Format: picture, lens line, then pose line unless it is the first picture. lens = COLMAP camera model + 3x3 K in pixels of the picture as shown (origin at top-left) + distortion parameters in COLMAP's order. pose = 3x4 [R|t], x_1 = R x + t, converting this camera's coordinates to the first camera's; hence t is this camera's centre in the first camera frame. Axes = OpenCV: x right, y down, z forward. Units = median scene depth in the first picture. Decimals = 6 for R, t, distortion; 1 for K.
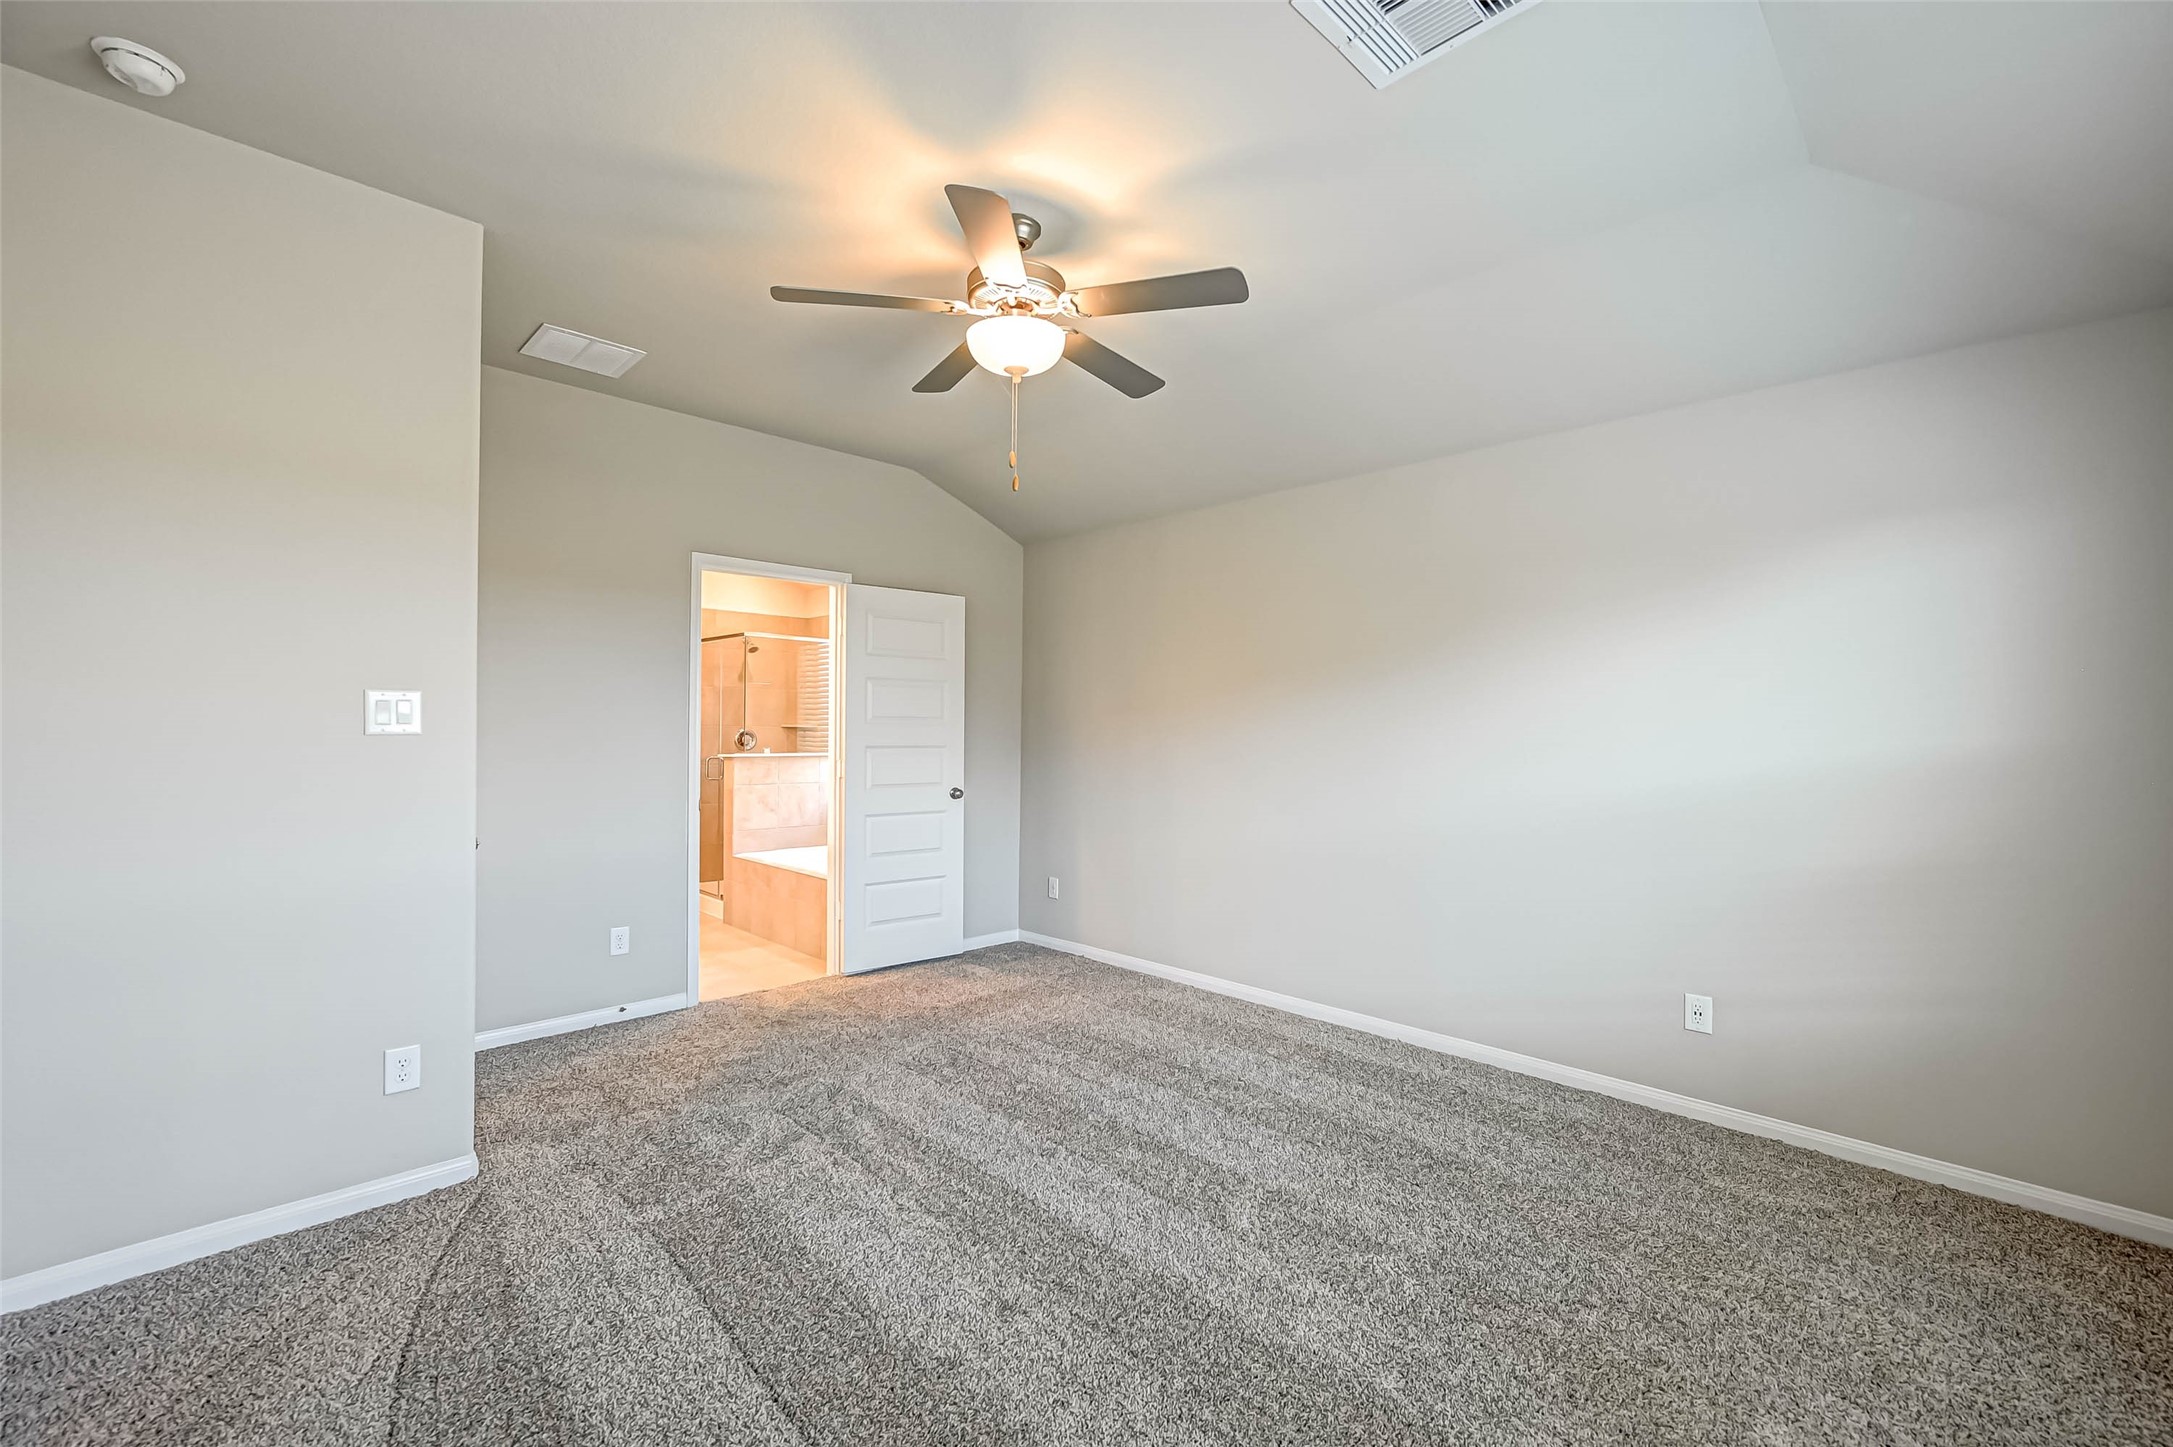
lens RADIAL K [[956.7, 0, 1094.2], [0, 956.7, 721.9], [0, 0, 1]] dist [-0.000234, -0.000048]
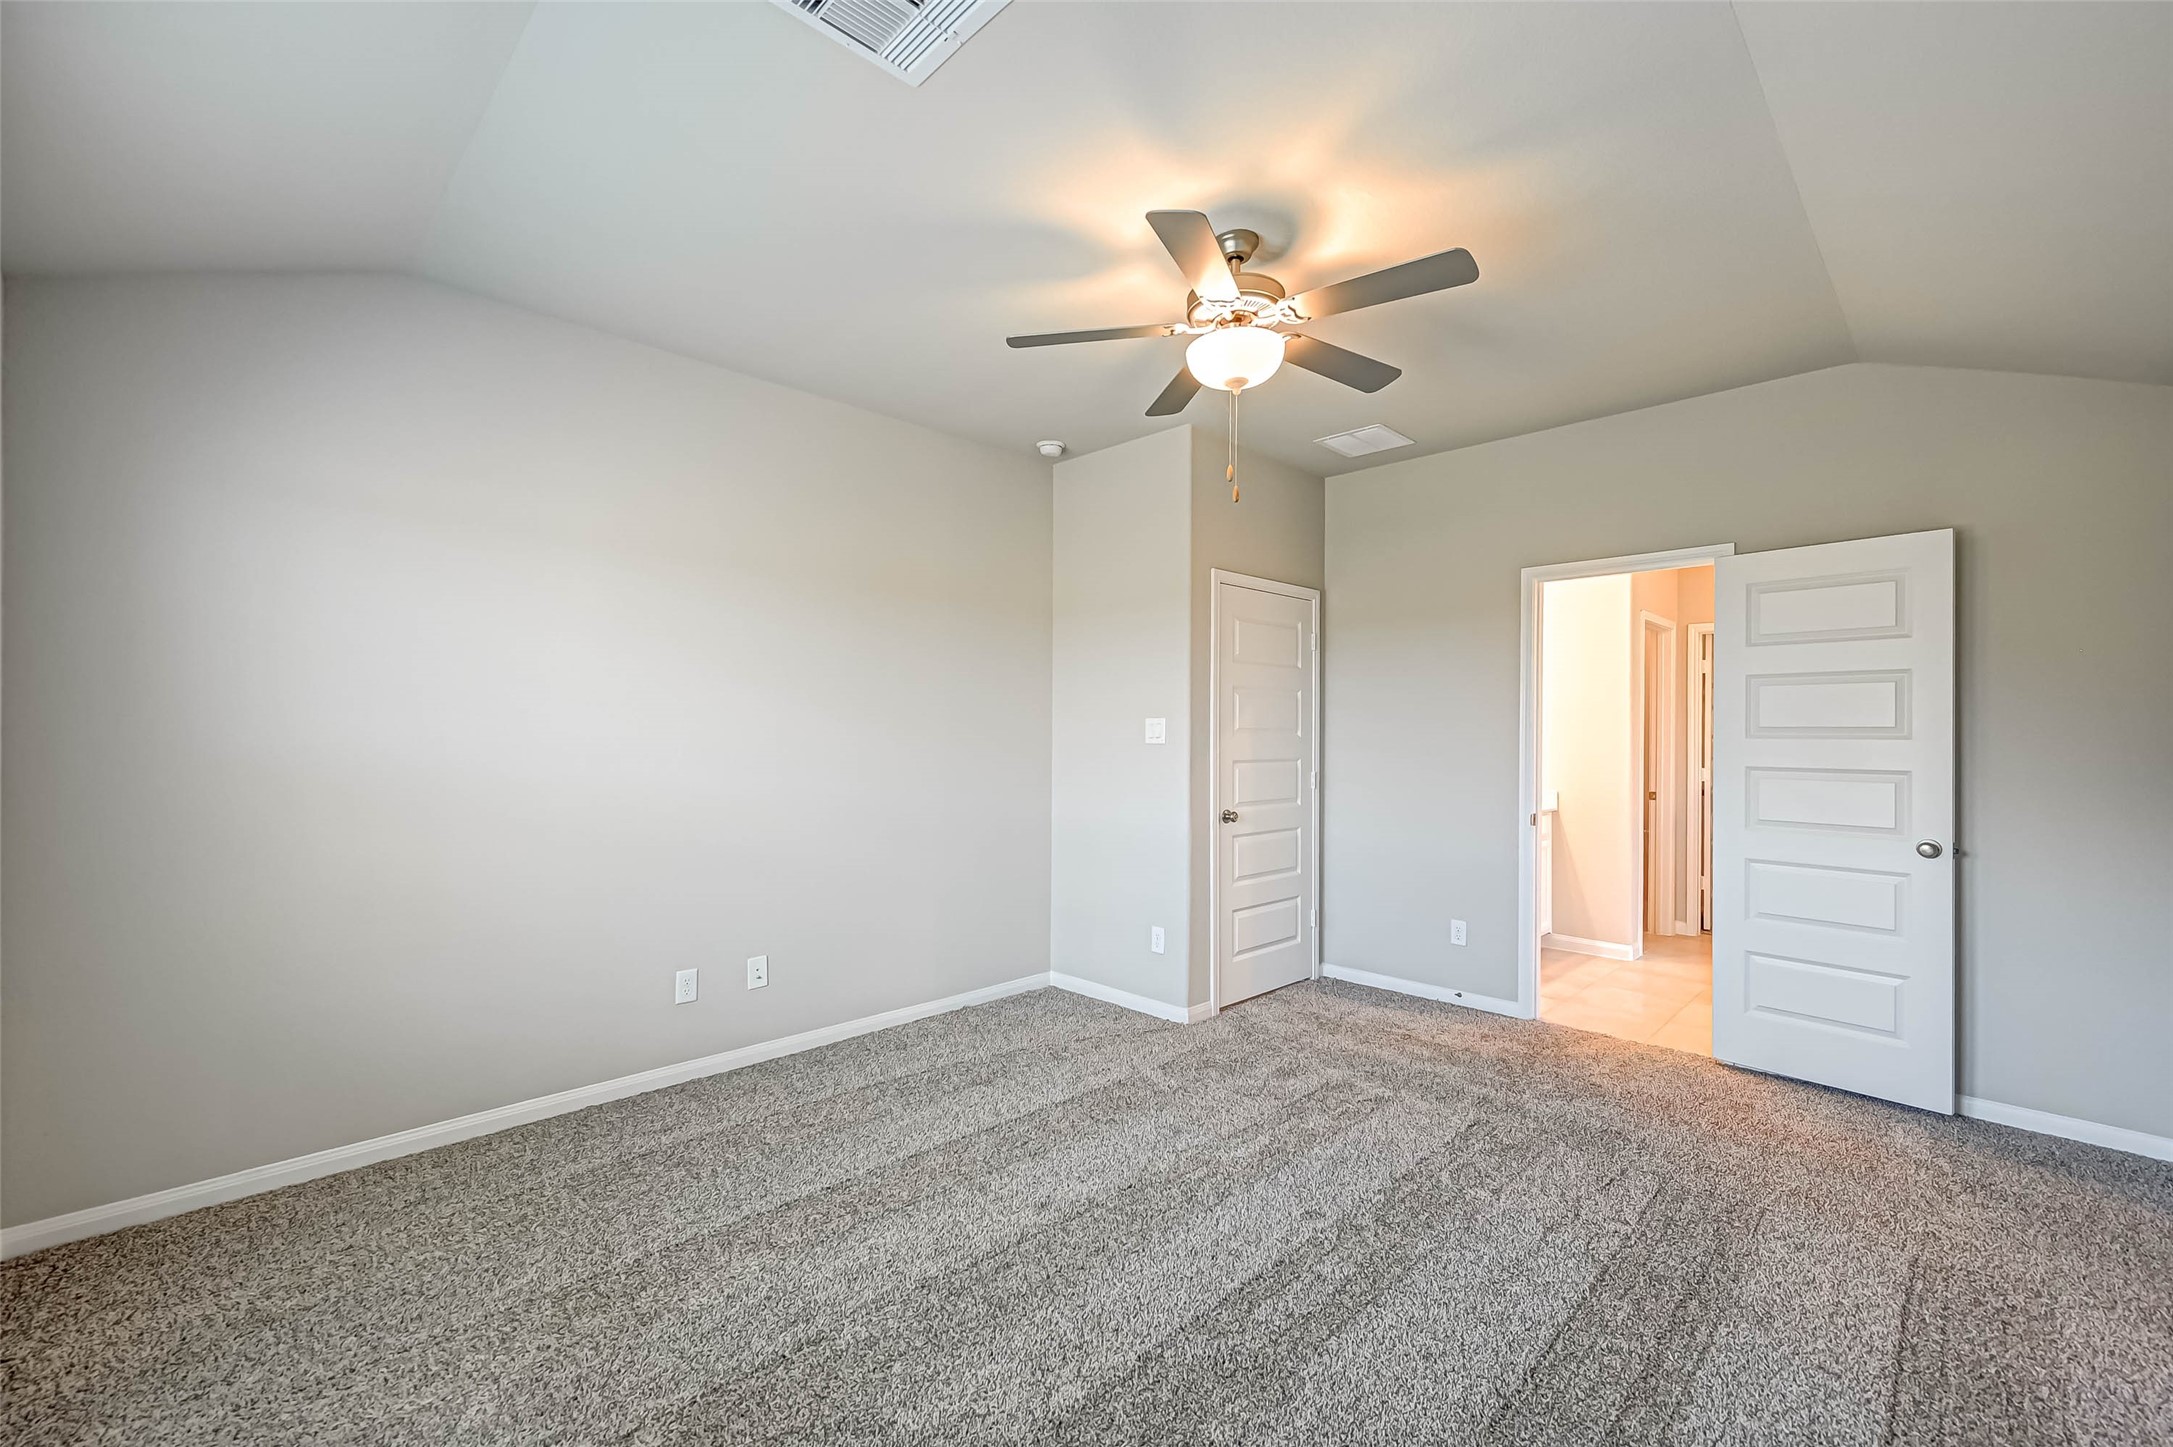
lens RADIAL K [[956.7, 0, 1094.2], [0, 956.7, 721.9], [0, 0, 1]] dist [-0.000234, -0.000048]
pose [[-0.049709, -0.021405, -0.998534, 0.720924], [-0.001160, 0.999771, -0.021374, 0.008023], [0.998763, 0.000095, -0.049723, 0.702675]]
